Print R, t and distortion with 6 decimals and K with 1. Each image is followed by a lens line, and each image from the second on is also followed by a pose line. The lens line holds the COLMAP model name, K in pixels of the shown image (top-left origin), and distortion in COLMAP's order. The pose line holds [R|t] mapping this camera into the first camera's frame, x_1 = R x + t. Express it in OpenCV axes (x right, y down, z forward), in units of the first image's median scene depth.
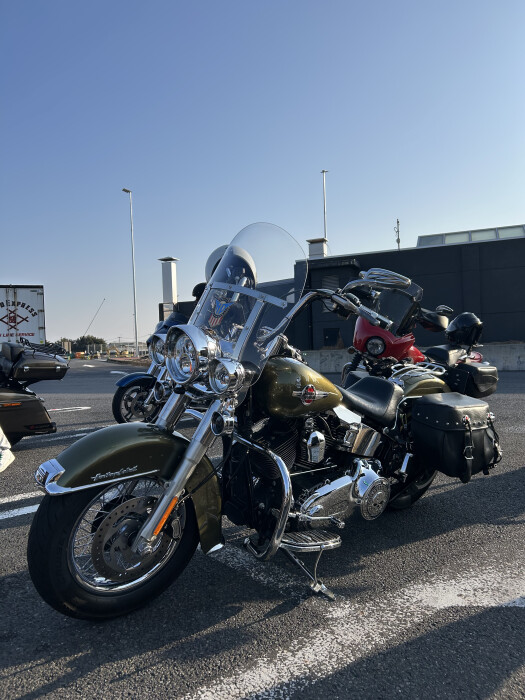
lens RADIAL K [[522.4, 0, 257.2], [0, 522.4, 354.7], [0, 0, 1]] dist [0.040945, -0.019185]
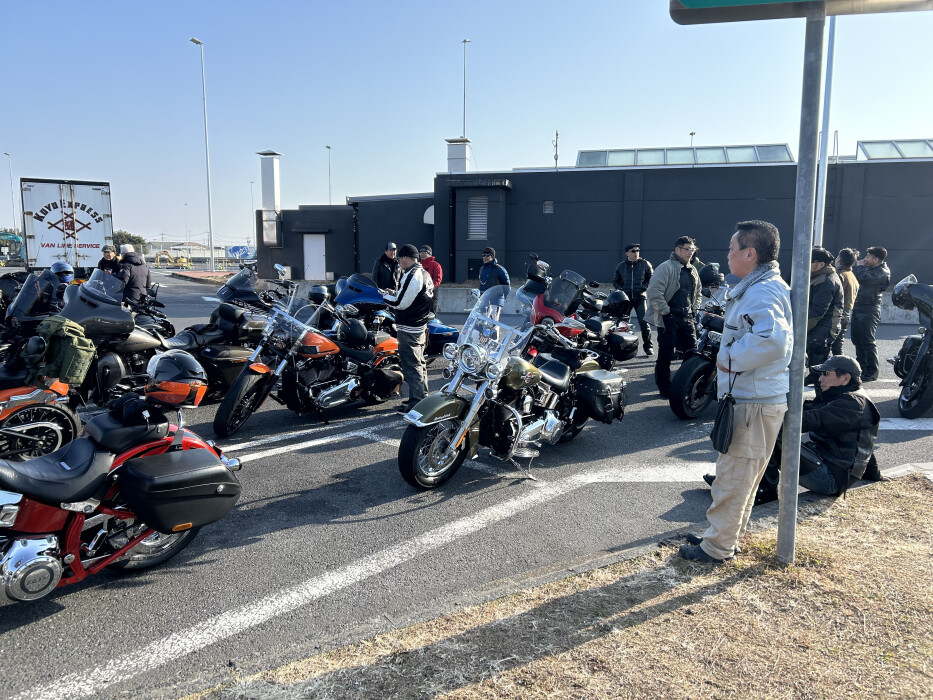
lens RADIAL K [[696.3, 0, 462.4], [0, 696.3, 351.2], [0, 0, 1]] dist [0.040945, -0.019185]
pose [[0.988024, 0.020863, 0.152885, -0.047128], [-0.039059, 0.992363, 0.117003, -0.027294], [-0.149277, -0.121574, 0.981293, -0.127932]]
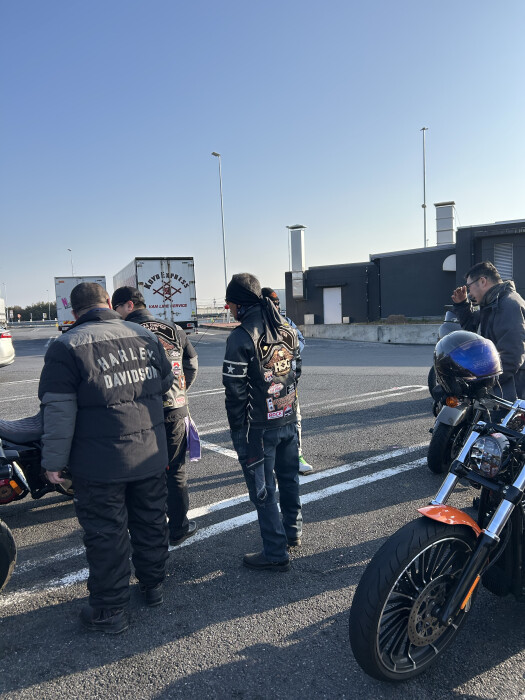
lens RADIAL K [[522.4, 0, 260.8], [0, 522.4, 354.7], [0, 0, 1]] dist [0.040945, -0.019185]
pose [[0.999040, -0.006913, -0.043265, -0.237588], [0.010122, 0.997178, 0.074382, -0.017048], [0.042629, -0.074749, 0.996291, -0.021396]]
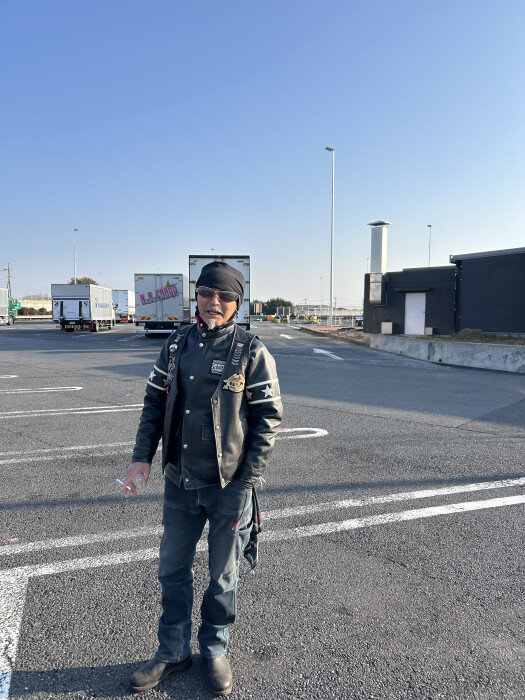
lens RADIAL K [[522.4, 0, 255.7], [0, 522.4, 352.7], [0, 0, 1]] dist [0.040945, -0.019185]
pose [[0.939633, 0.061786, -0.336560, -0.064383], [-0.038743, 0.996449, 0.074762, -0.026995], [0.339984, -0.057209, 0.938689, 0.096797]]
